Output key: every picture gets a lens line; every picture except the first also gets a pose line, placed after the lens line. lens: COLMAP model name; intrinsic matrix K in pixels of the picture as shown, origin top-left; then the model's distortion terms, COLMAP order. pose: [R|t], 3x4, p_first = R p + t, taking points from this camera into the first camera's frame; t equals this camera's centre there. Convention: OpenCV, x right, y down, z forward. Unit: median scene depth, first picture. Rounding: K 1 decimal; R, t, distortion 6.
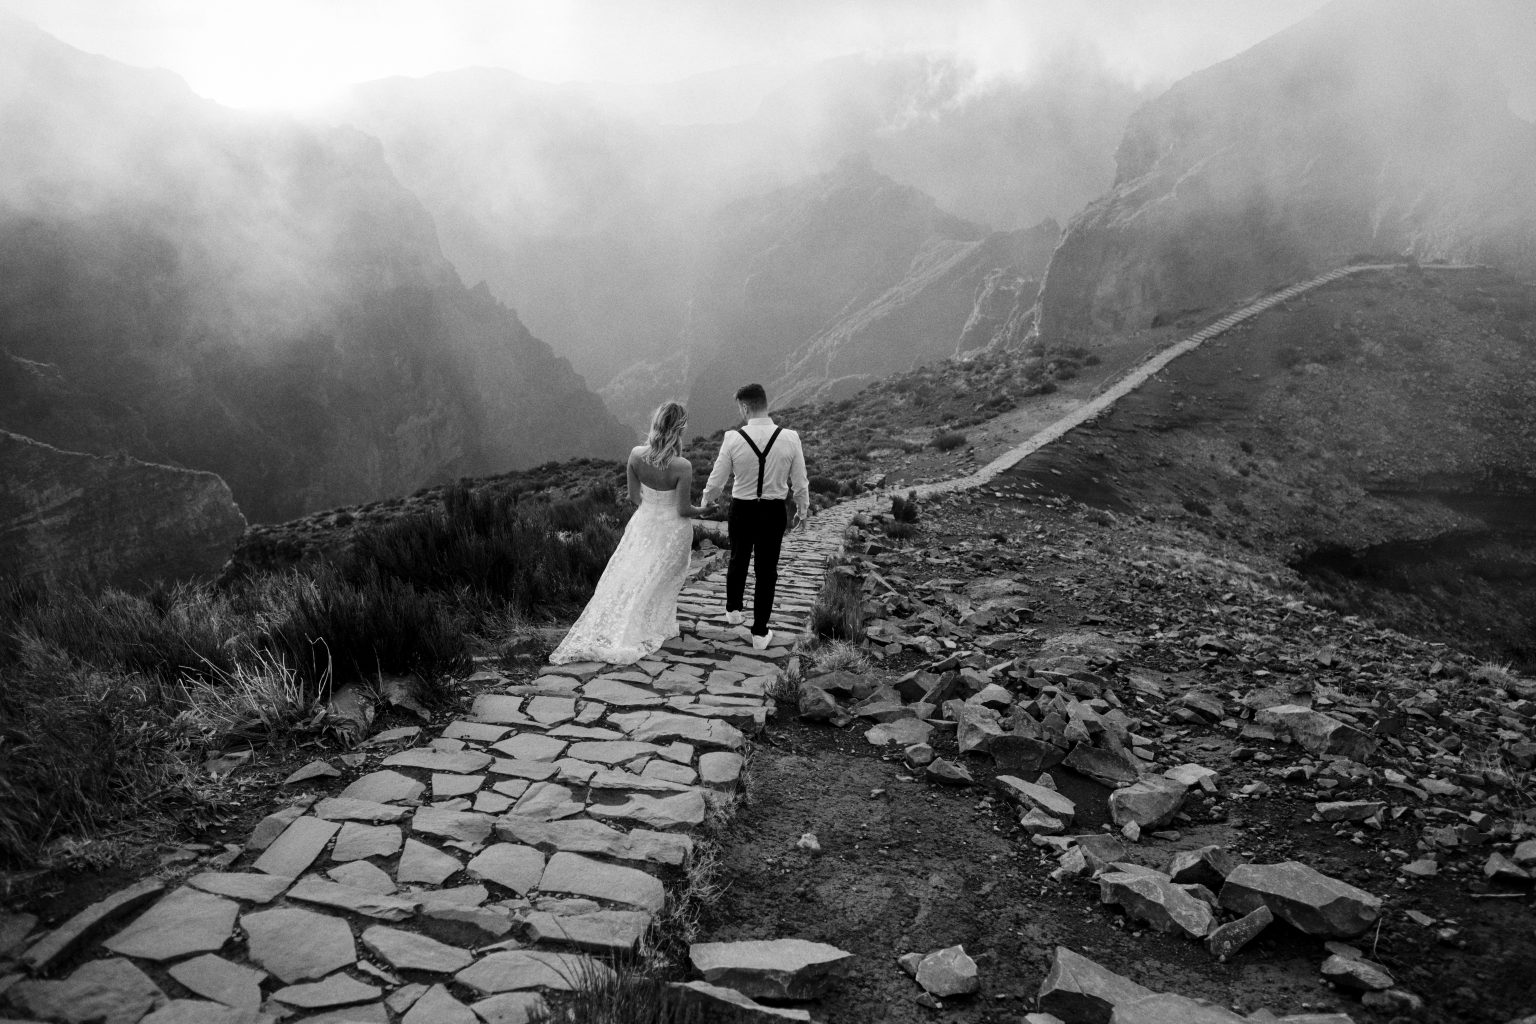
lens RADIAL K [[1084.6, 0, 777.0], [0, 1084.6, 505.6], [0, 0, 1]] dist [-0.004387, 0.000581]
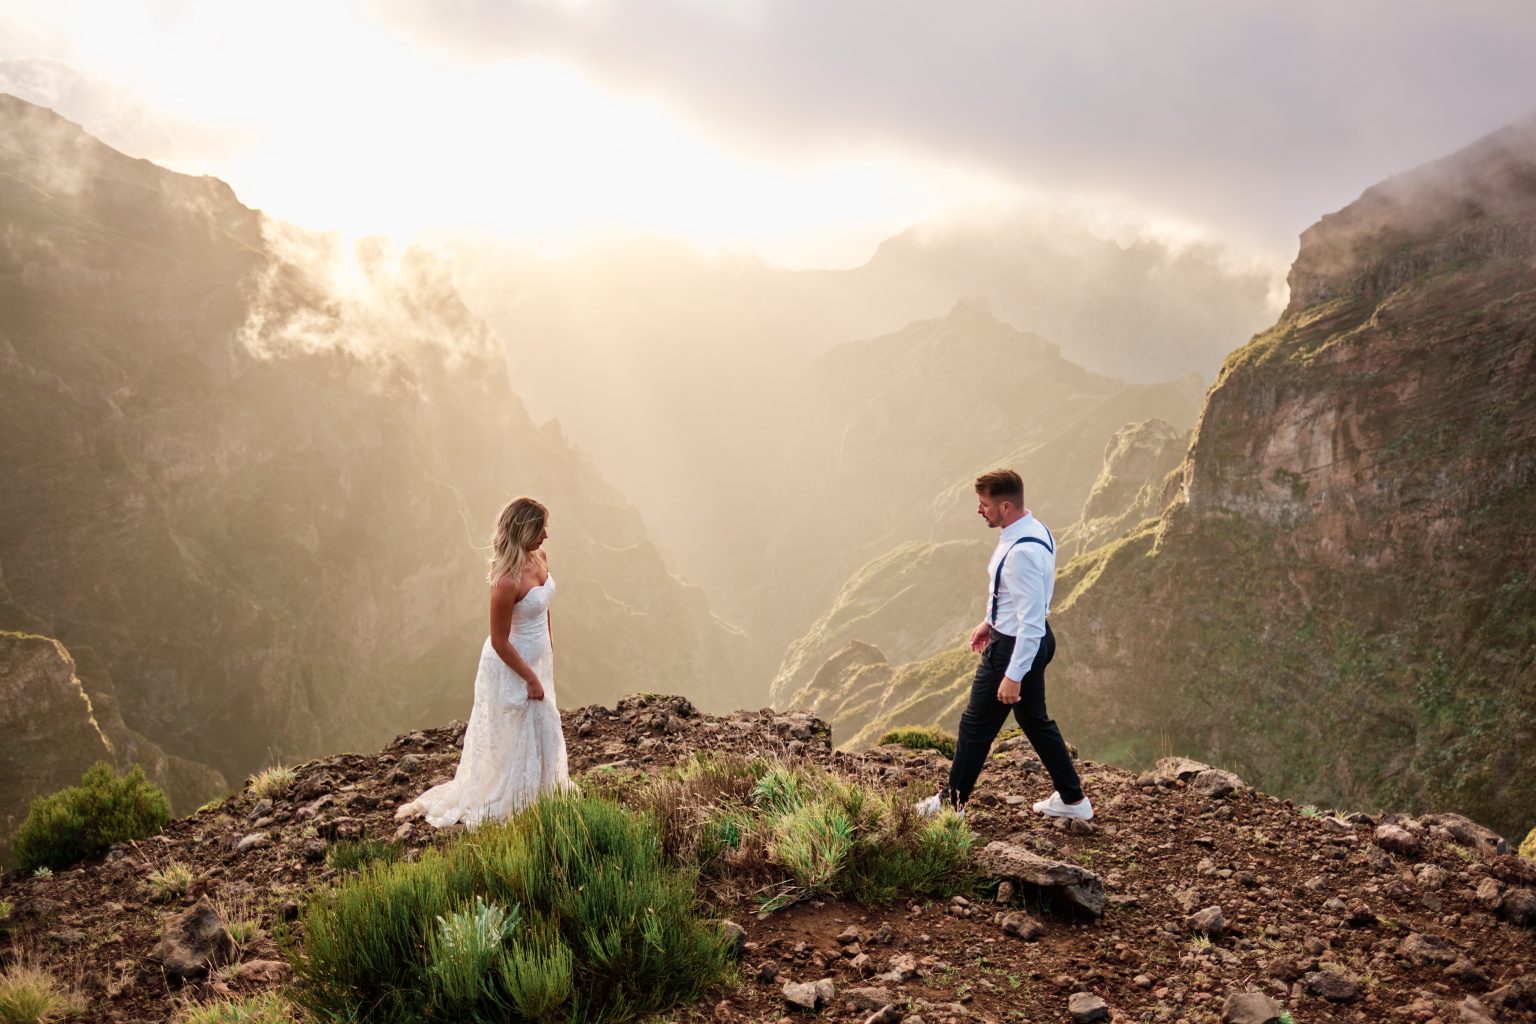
lens RADIAL K [[1174.7, 0, 806.5], [0, 1174.7, 473.5], [0, 0, 1]] dist [-0.006179, 0.000539]
pose [[0.996751, 0.040053, -0.069883, 0.024691], [-0.051338, 0.984446, -0.168022, -0.019731], [0.062066, 0.171063, 0.983303, 0.141174]]
